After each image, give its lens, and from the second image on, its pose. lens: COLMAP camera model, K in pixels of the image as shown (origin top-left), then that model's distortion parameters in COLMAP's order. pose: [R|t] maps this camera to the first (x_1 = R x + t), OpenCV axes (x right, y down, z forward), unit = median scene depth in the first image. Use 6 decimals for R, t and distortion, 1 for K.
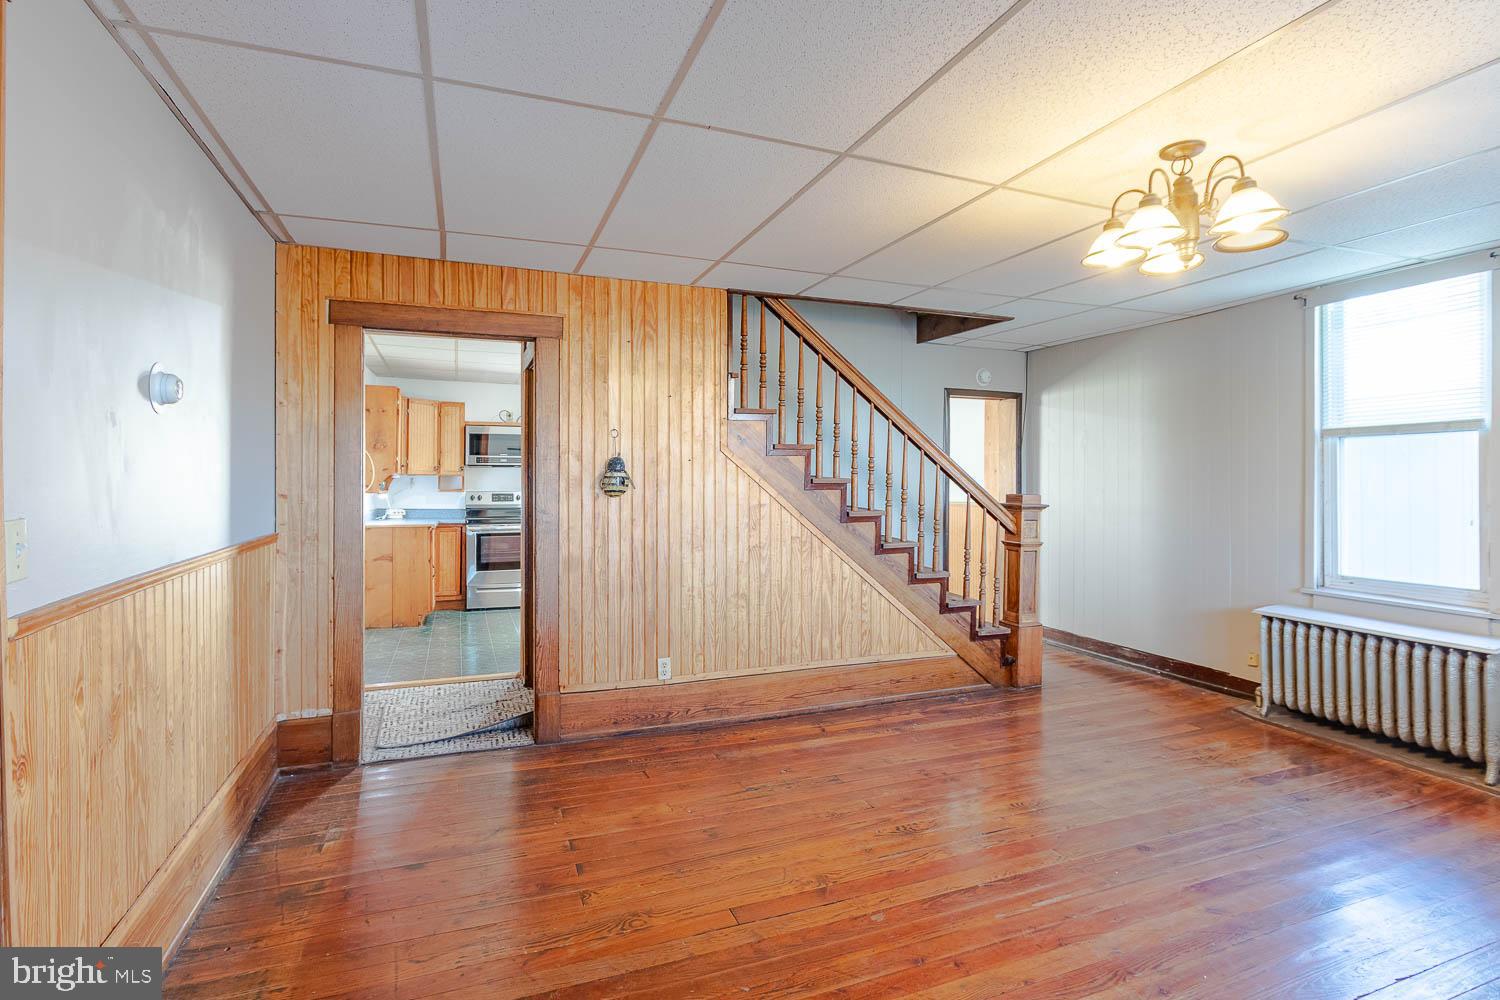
lens RADIAL K [[730.9, 0, 747.2], [0, 730.9, 480.7], [0, 0, 1]] dist [-0.003166, 0.000719]
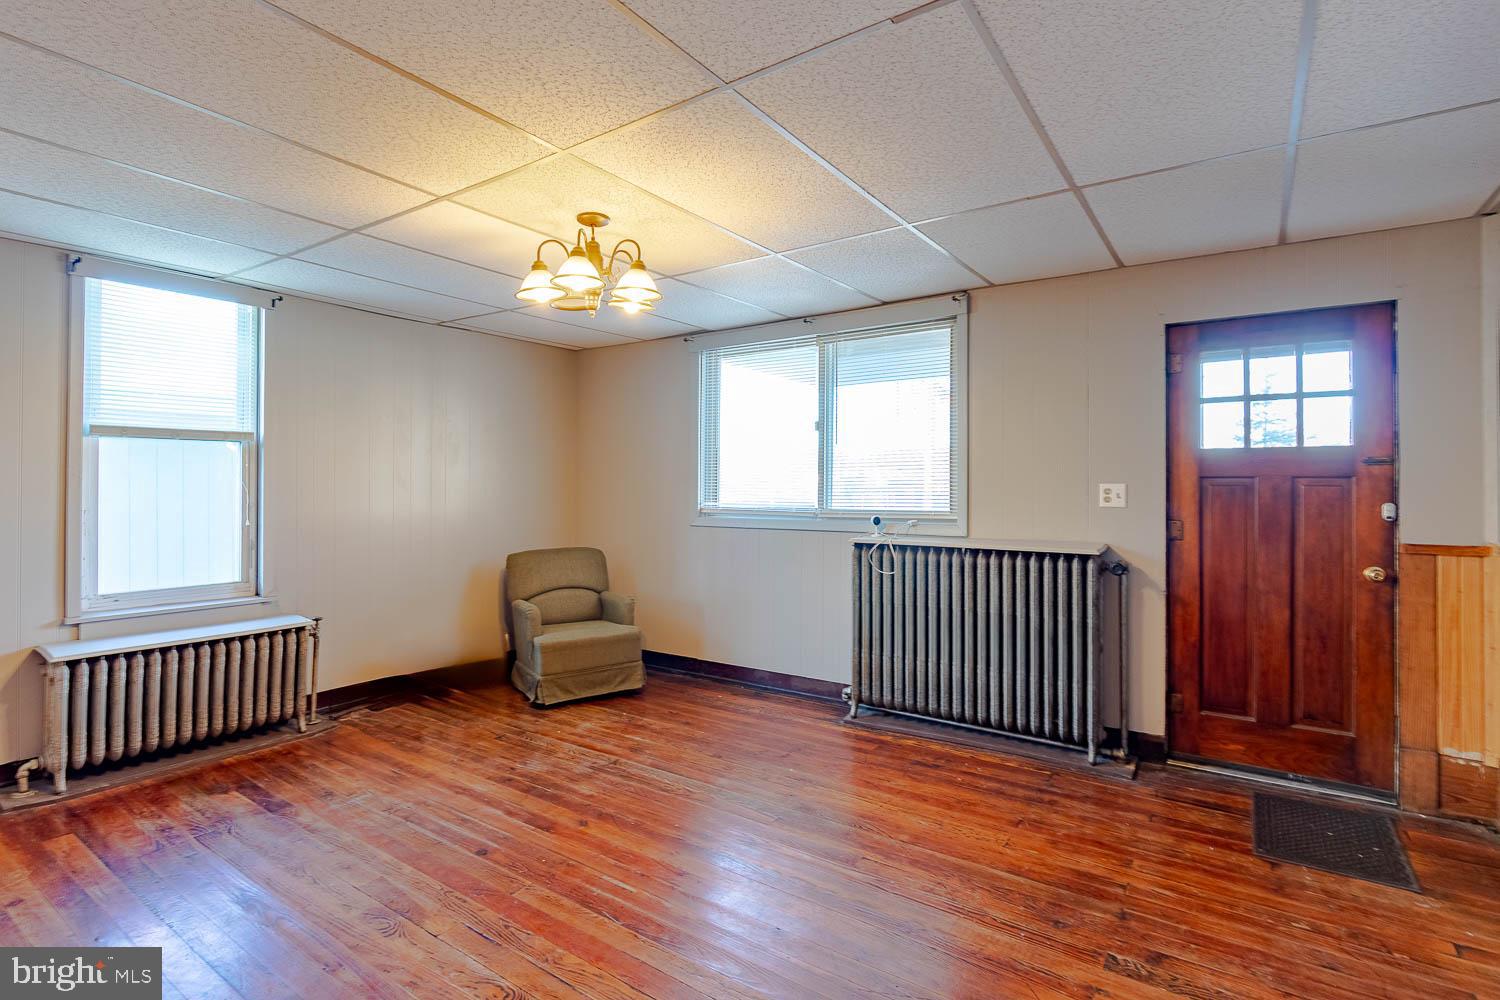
lens RADIAL K [[730.9, 0, 747.2], [0, 730.9, 480.7], [0, 0, 1]] dist [-0.003166, 0.000719]
pose [[-0.551042, 0.003299, 0.834471, -0.330718], [-0.001675, 0.999986, -0.005059, -0.002524], [-0.834476, -0.004186, -0.551028, 0.826191]]
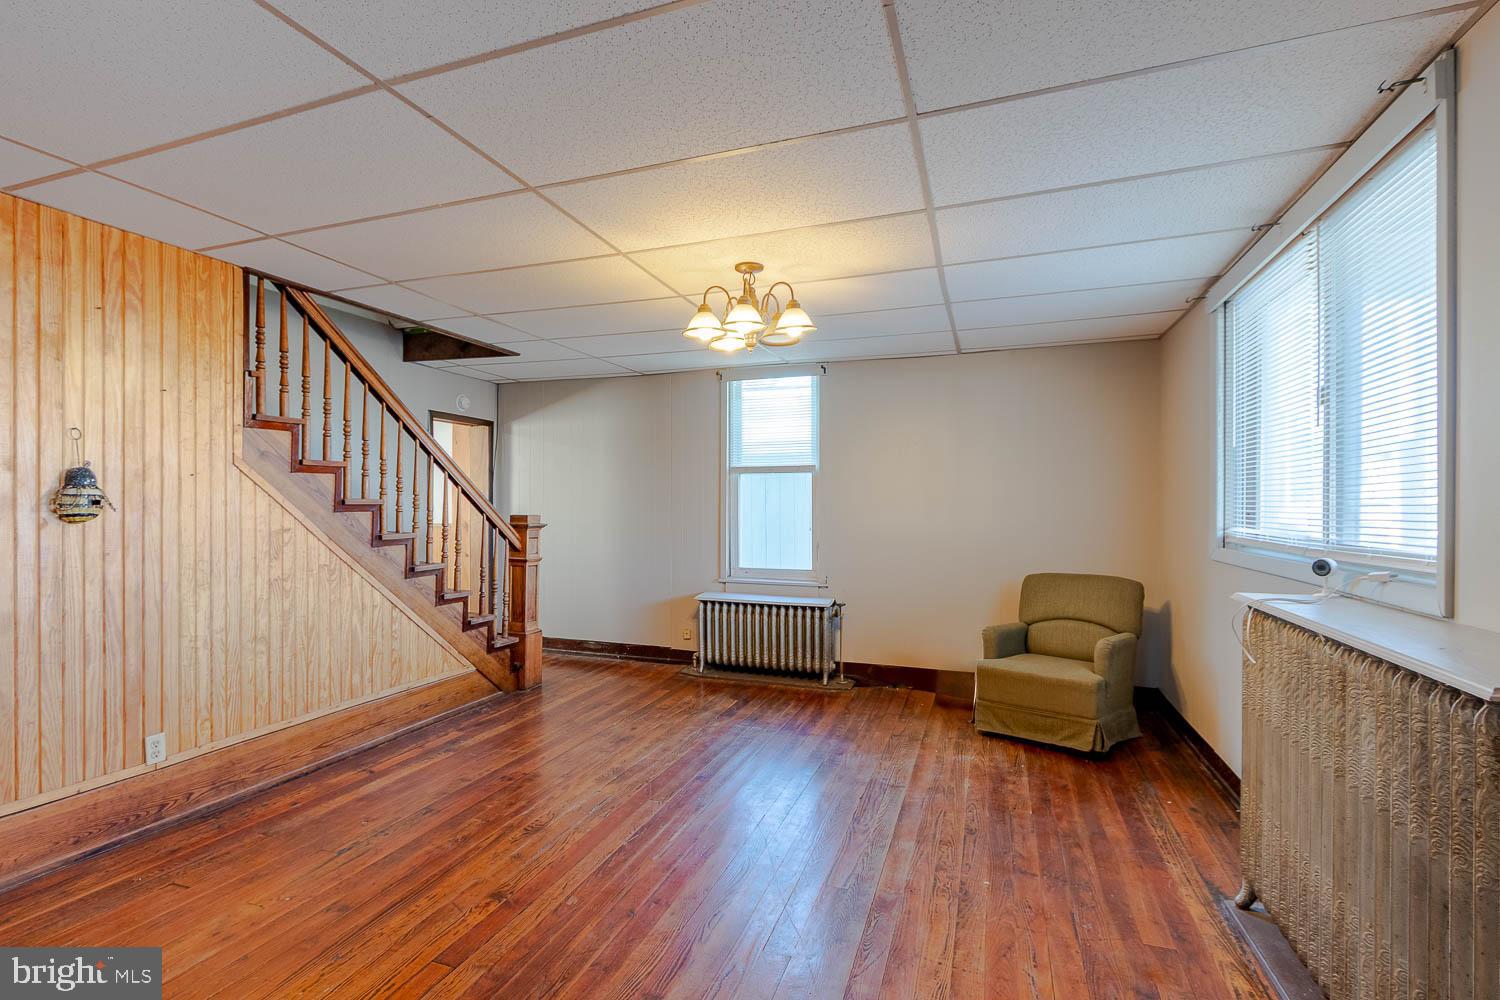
lens RADIAL K [[705.5, 0, 729.2], [0, 705.5, 502.8], [0, 0, 1]] dist [0.000104, 0.000758]
pose [[0.669259, 0.002548, 0.743025, -0.251977], [-0.001855, 0.999997, -0.001759, 0.002428], [-0.743027, -0.000202, 0.669262, 0.066782]]
